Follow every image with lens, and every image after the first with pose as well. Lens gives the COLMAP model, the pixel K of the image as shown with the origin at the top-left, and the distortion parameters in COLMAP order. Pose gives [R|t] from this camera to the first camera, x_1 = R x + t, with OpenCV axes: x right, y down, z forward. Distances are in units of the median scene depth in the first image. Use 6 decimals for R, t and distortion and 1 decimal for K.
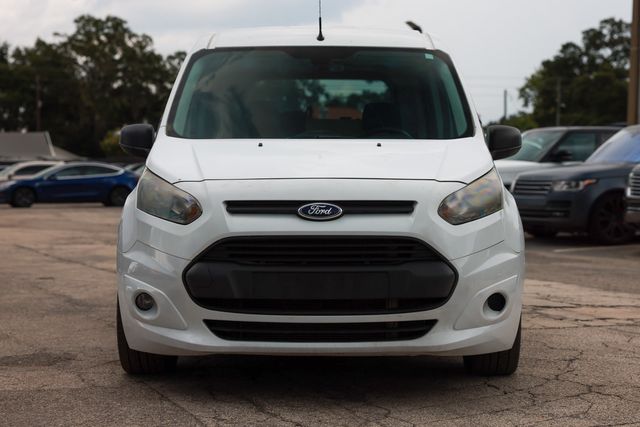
lens RADIAL K [[1171.3, 0, 317.5], [0, 1171.3, 208.5], [0, 0, 1]] dist [0.210782, 0.000000]
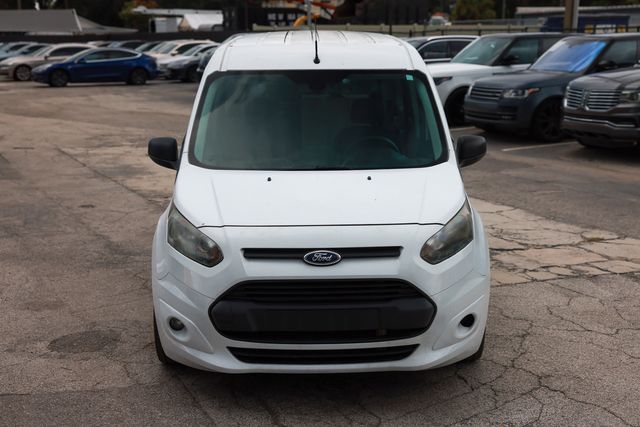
lens RADIAL K [[964.6, 0, 319.4], [0, 964.6, 214.8], [0, 0, 1]] dist [0.098834, 0.000000]
pose [[0.999810, -0.011278, 0.015891, -0.014683], [0.008558, 0.986772, 0.161887, -0.186262], [-0.017507, -0.161720, 0.986681, 0.033693]]
